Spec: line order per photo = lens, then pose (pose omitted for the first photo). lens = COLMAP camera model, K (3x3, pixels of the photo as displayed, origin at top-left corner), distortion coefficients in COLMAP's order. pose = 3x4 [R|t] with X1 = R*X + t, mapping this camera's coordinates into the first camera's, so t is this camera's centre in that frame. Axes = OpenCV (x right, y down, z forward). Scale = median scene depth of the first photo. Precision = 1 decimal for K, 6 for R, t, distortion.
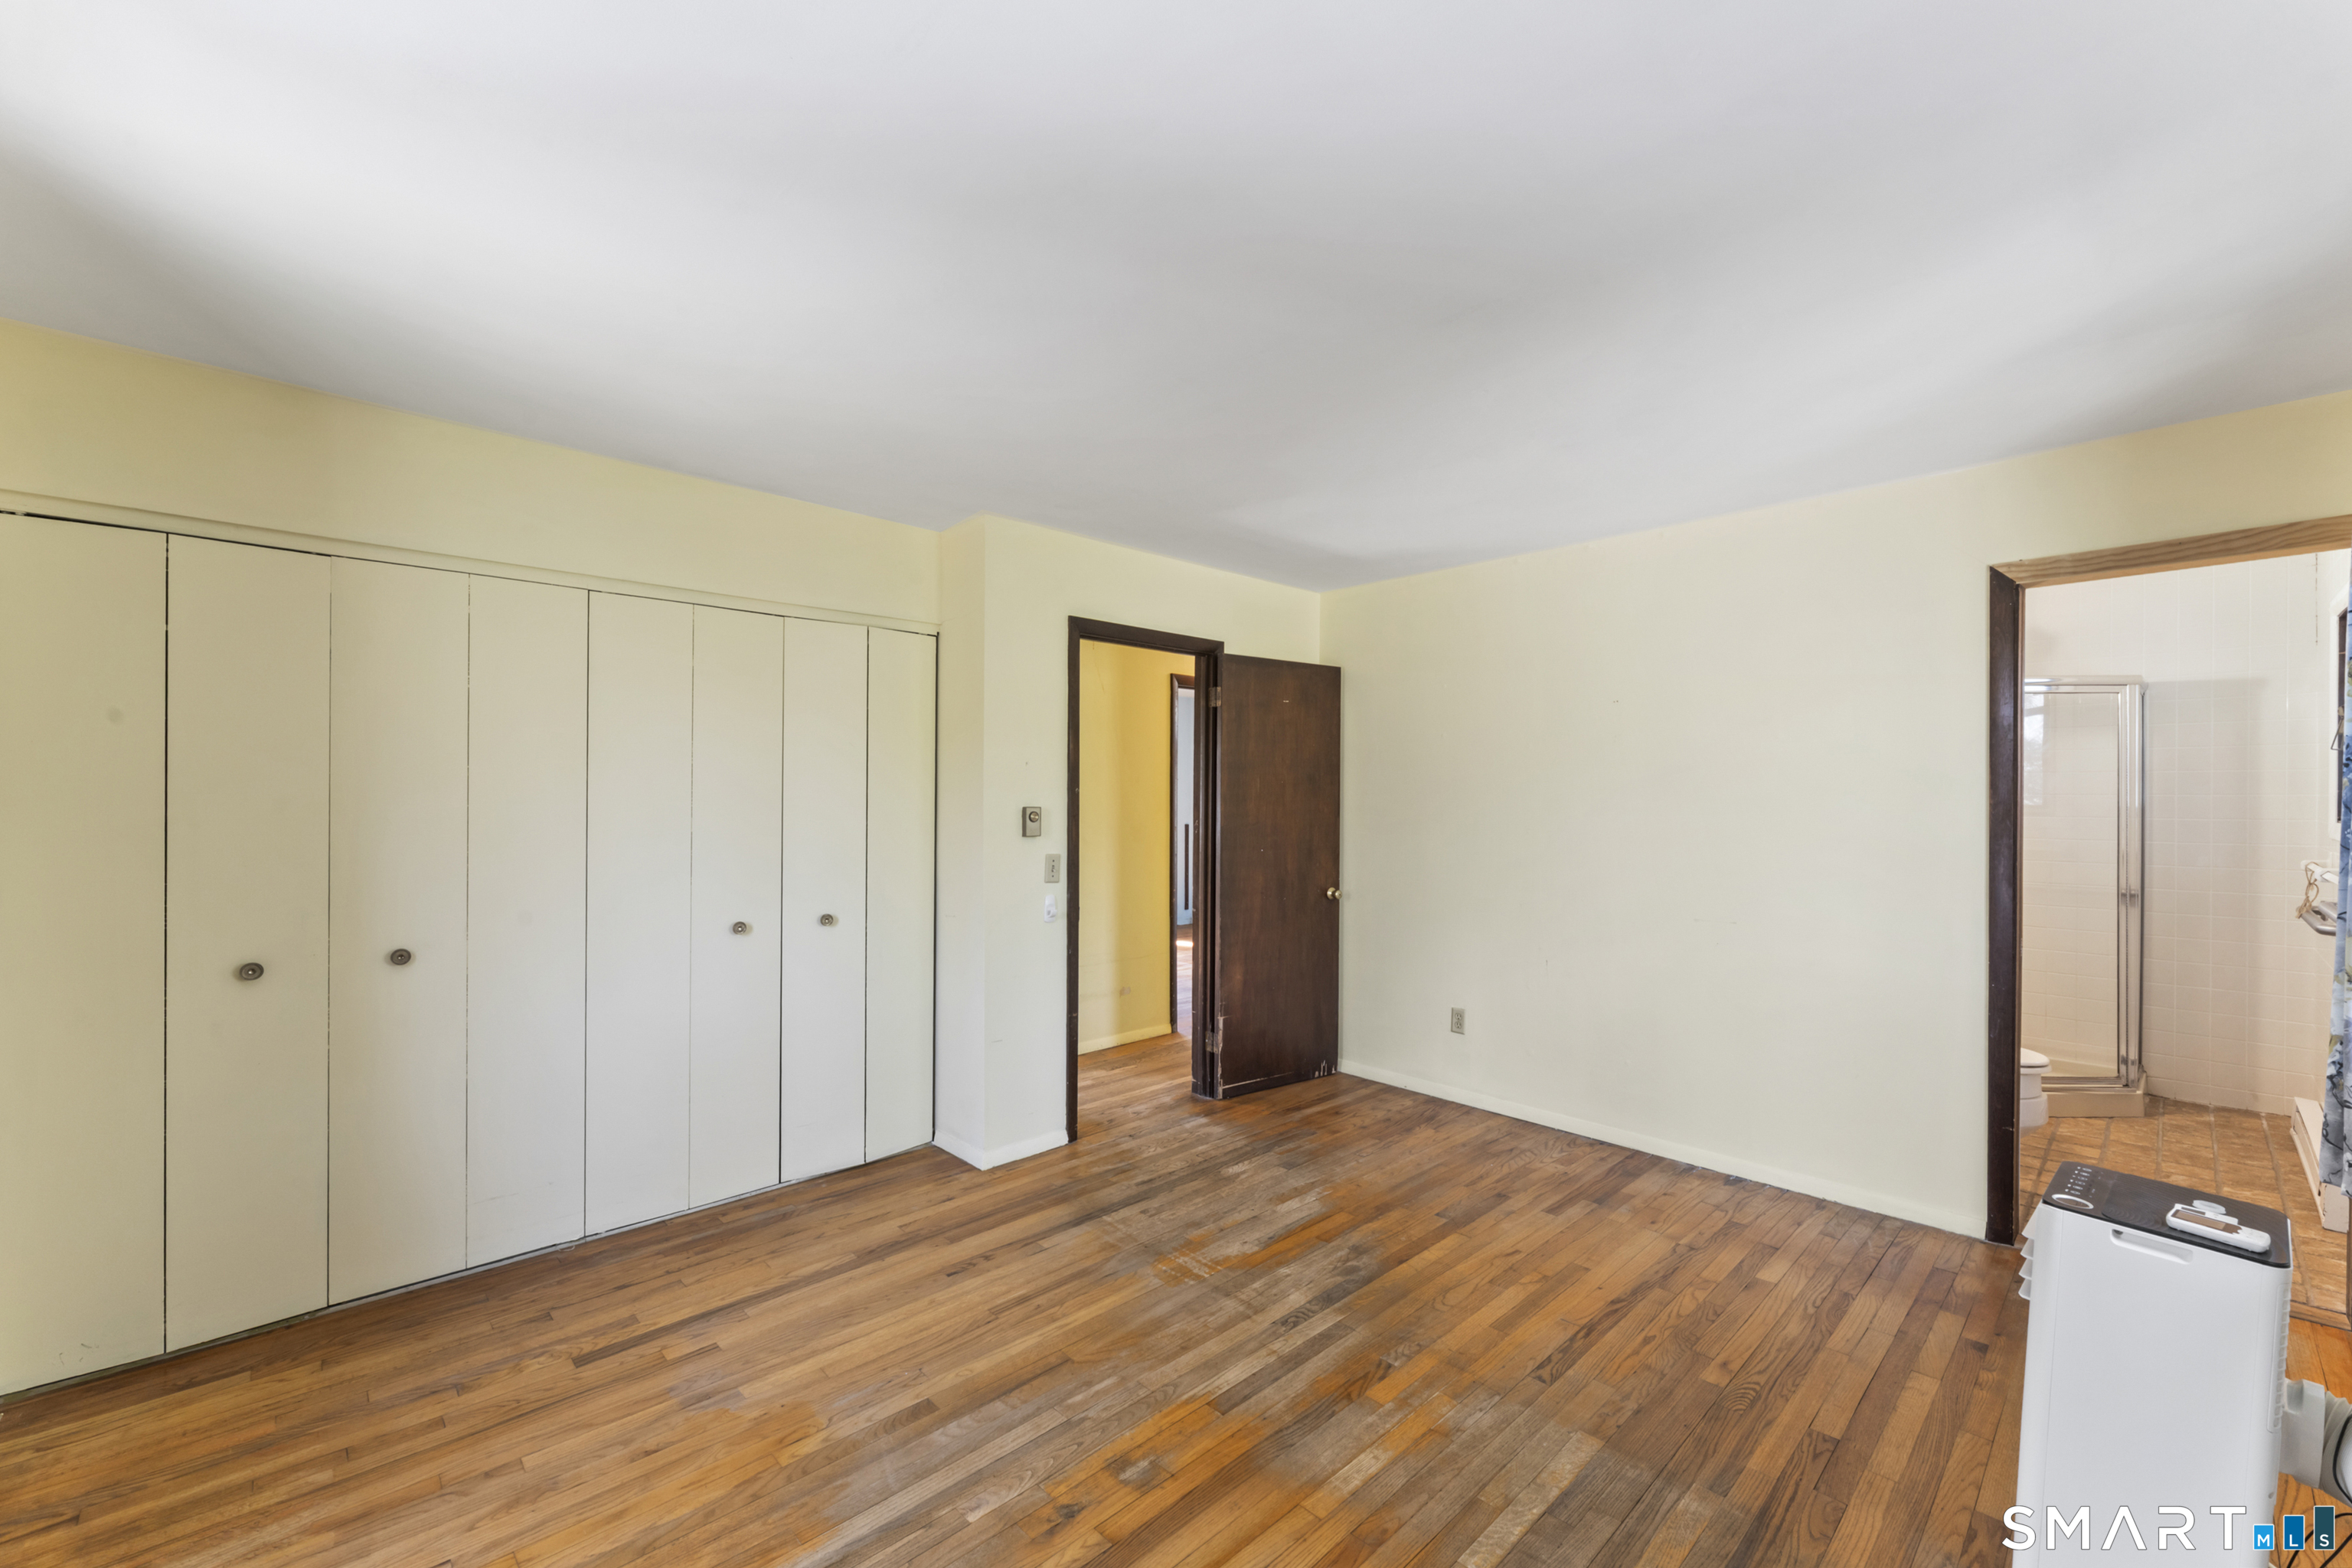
lens RADIAL K [[948.5, 0, 1170.7], [0, 948.5, 801.6], [0, 0, 1]] dist [-0.001745, -0.000113]
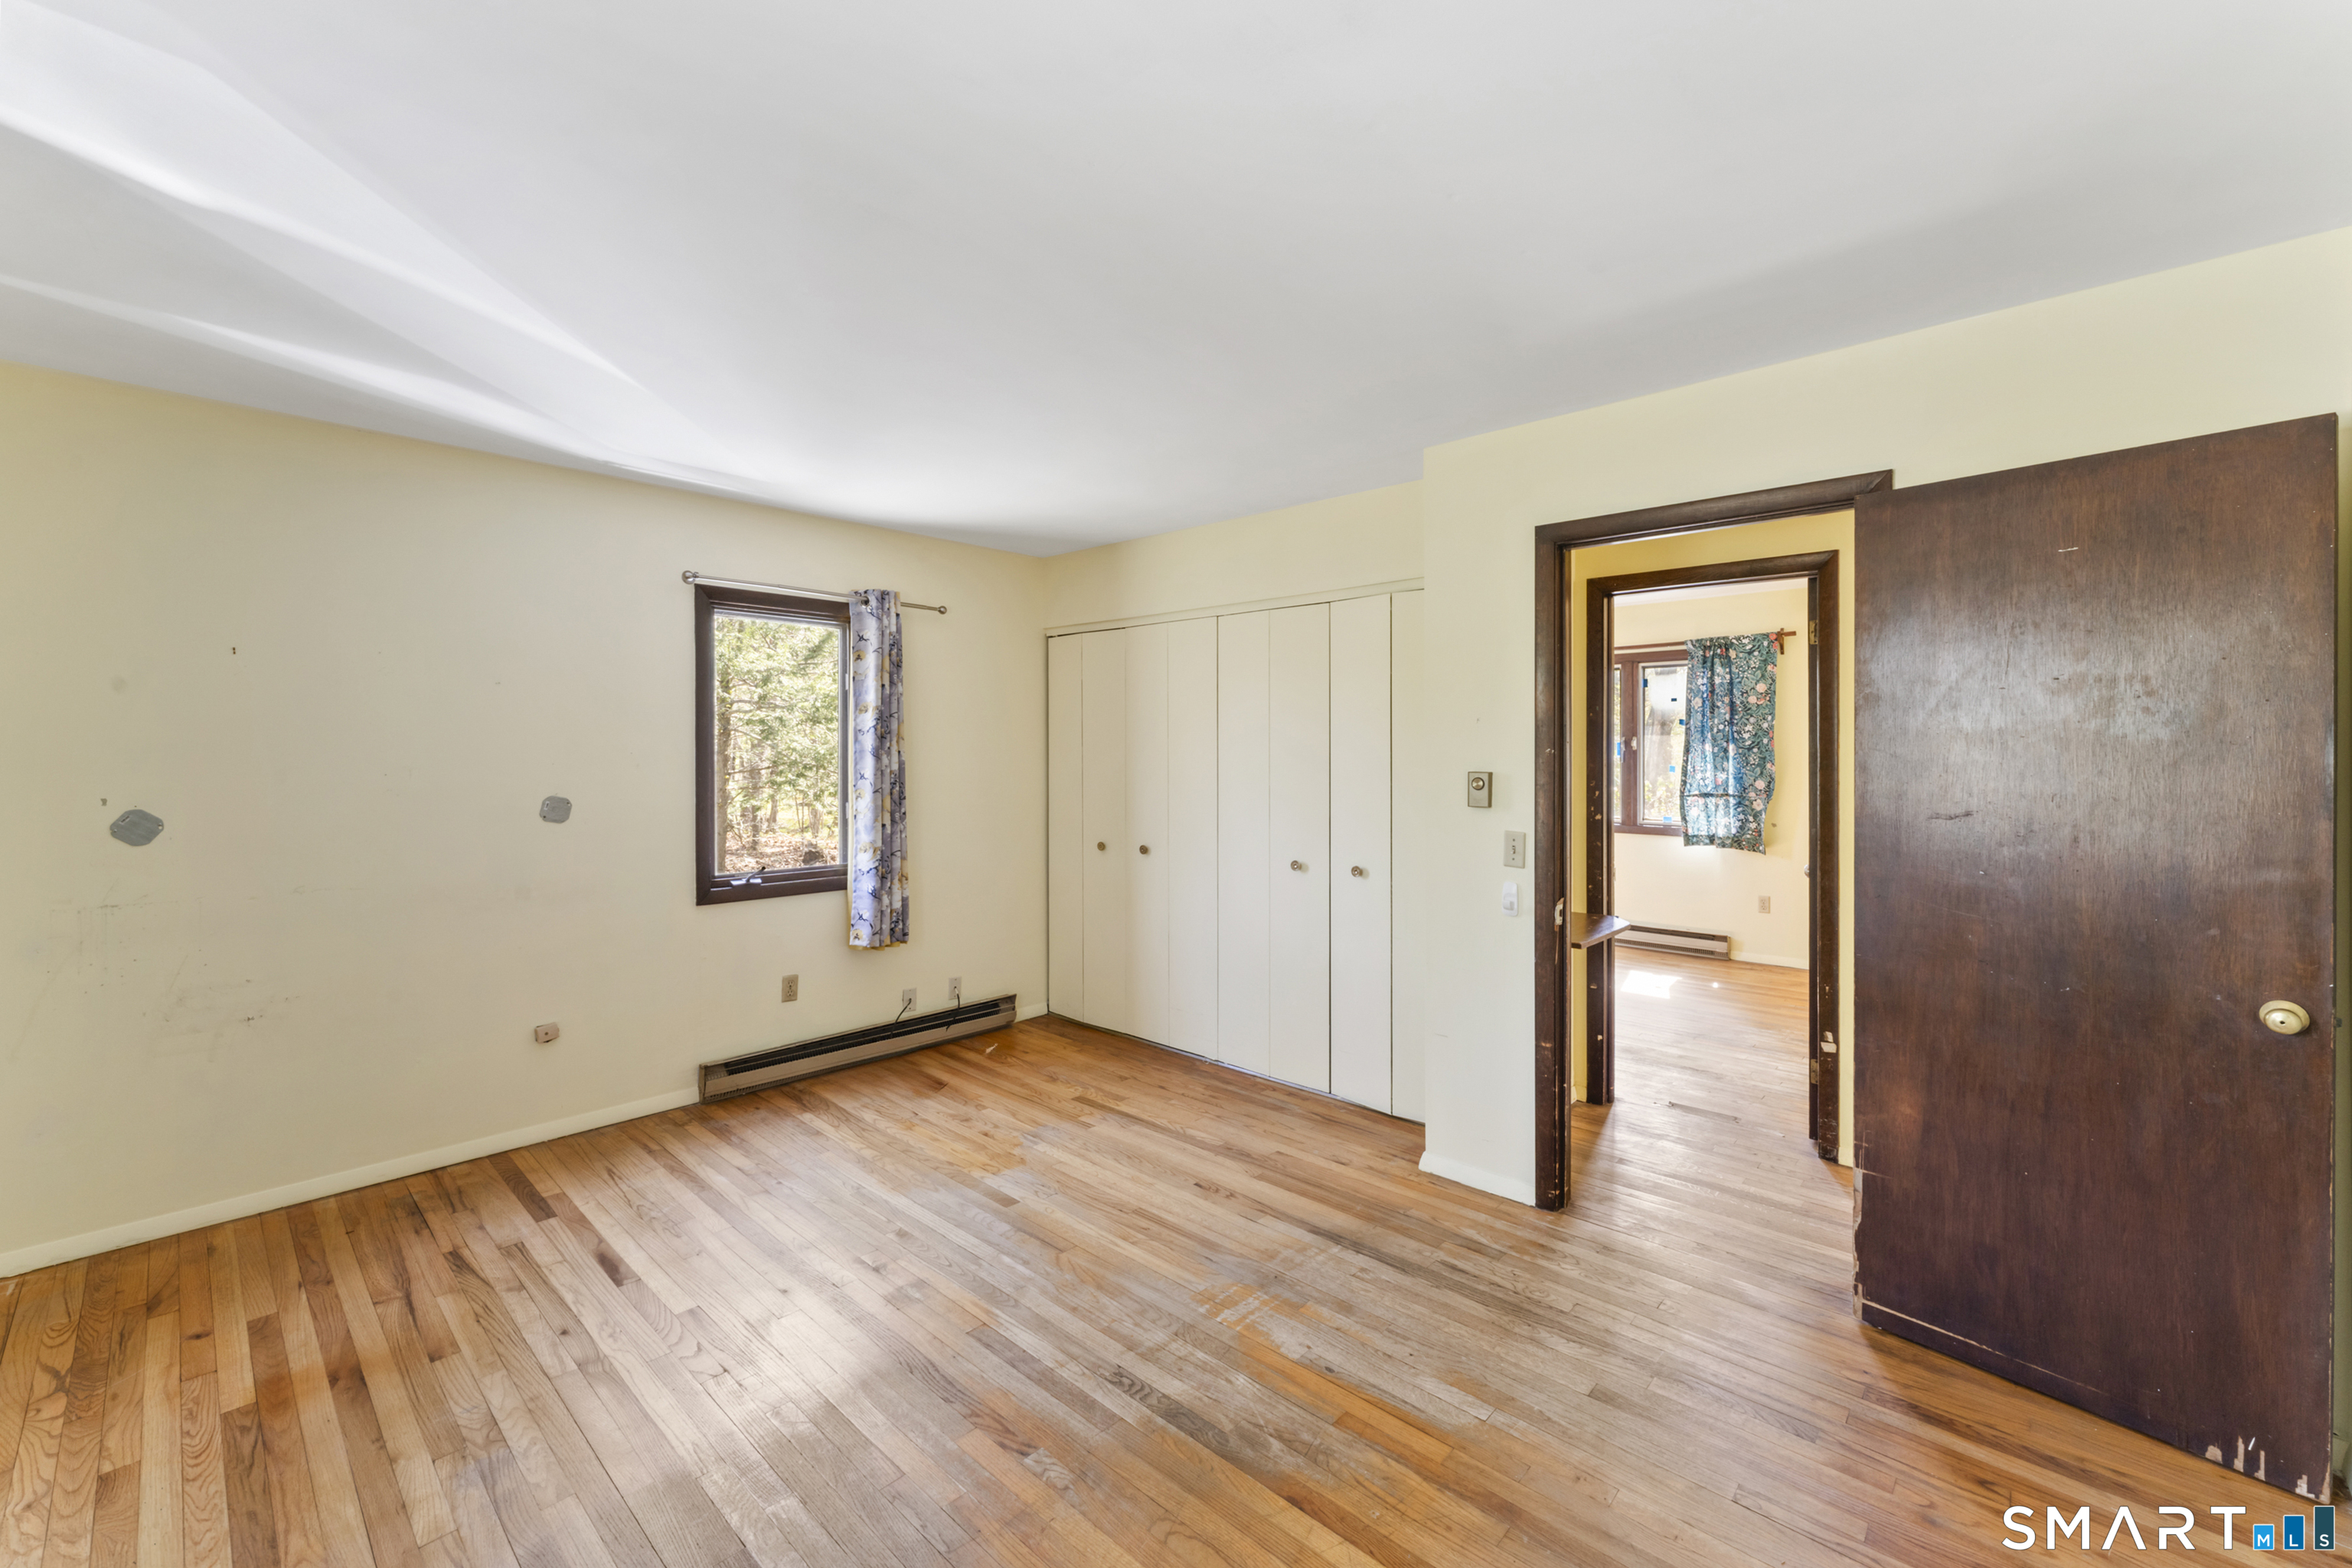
lens RADIAL K [[948.5, 0, 1176.0], [0, 948.5, 746.6], [0, 0, 1]] dist [-0.001745, -0.000113]
pose [[0.063693, -0.008919, -0.997930, 0.906974], [-0.003971, 0.999950, -0.009190, -0.009809], [0.997962, 0.004549, 0.063654, 0.916538]]
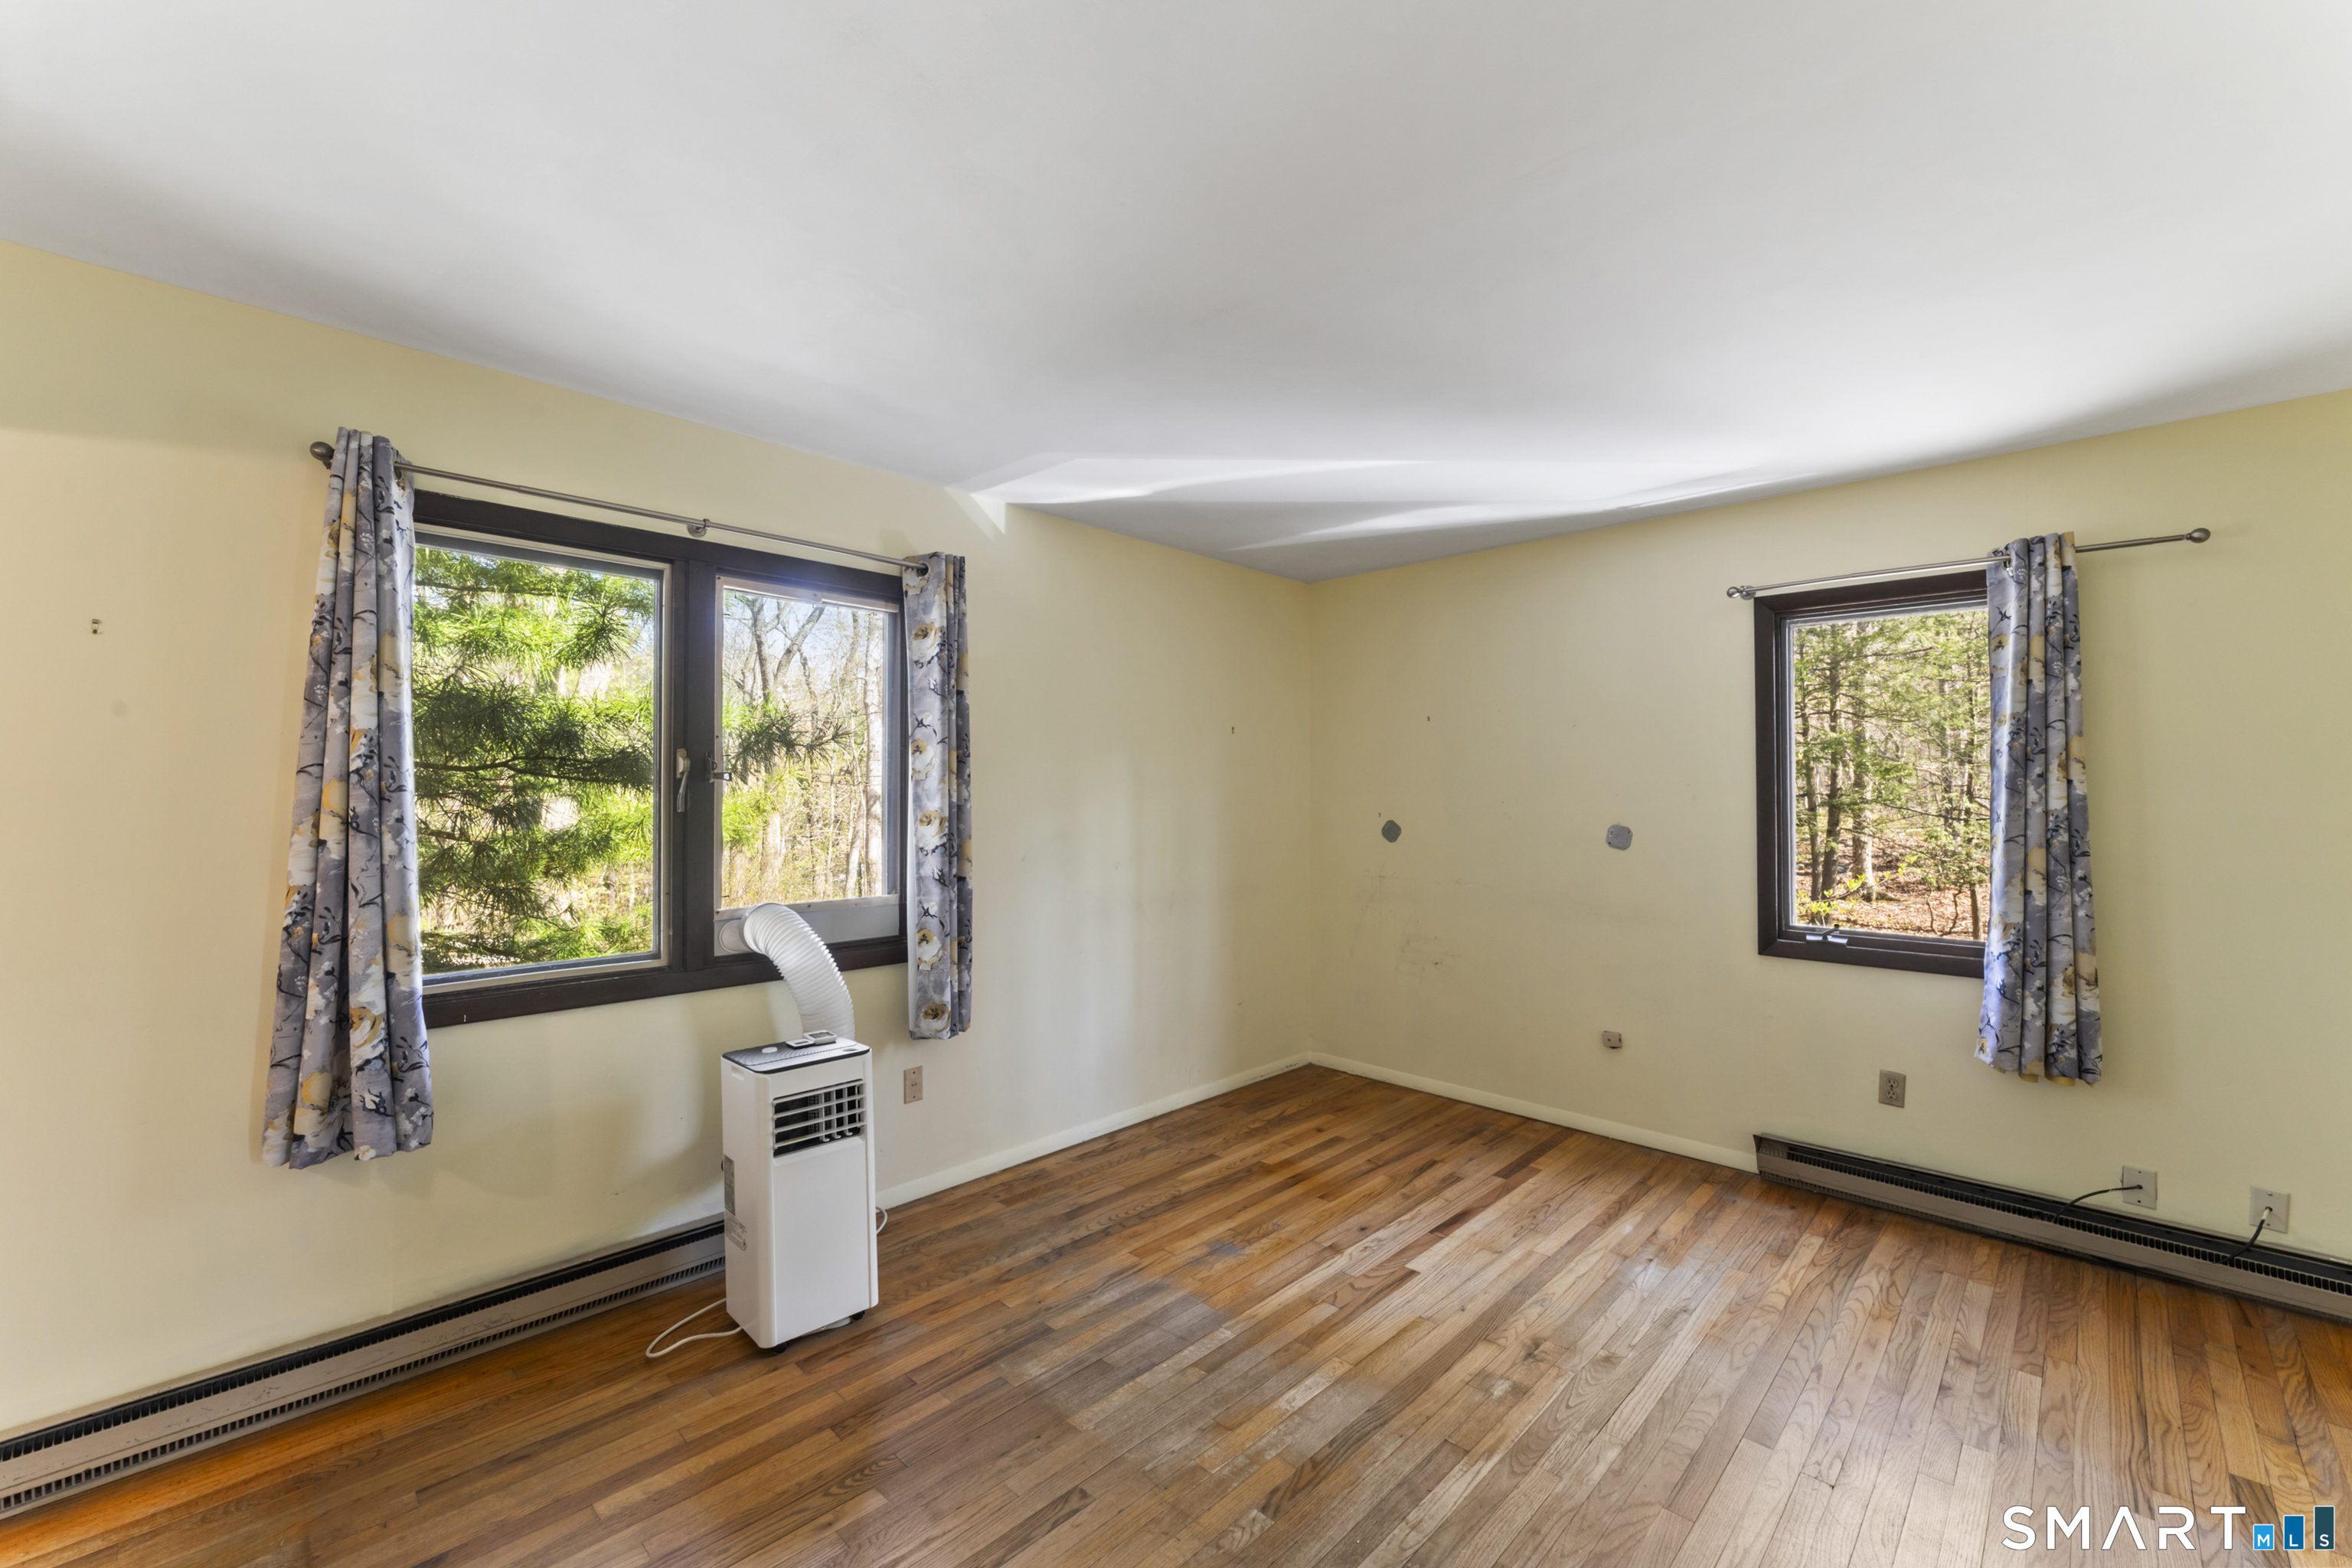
lens RADIAL K [[948.5, 0, 1181.4], [0, 948.5, 776.7], [0, 0, 1]] dist [-0.001745, -0.000113]
pose [[-0.998658, -0.003252, -0.051690, 0.291118], [-0.002589, 0.999913, -0.012900, -0.002858], [0.051727, -0.012749, -0.998580, 1.525091]]
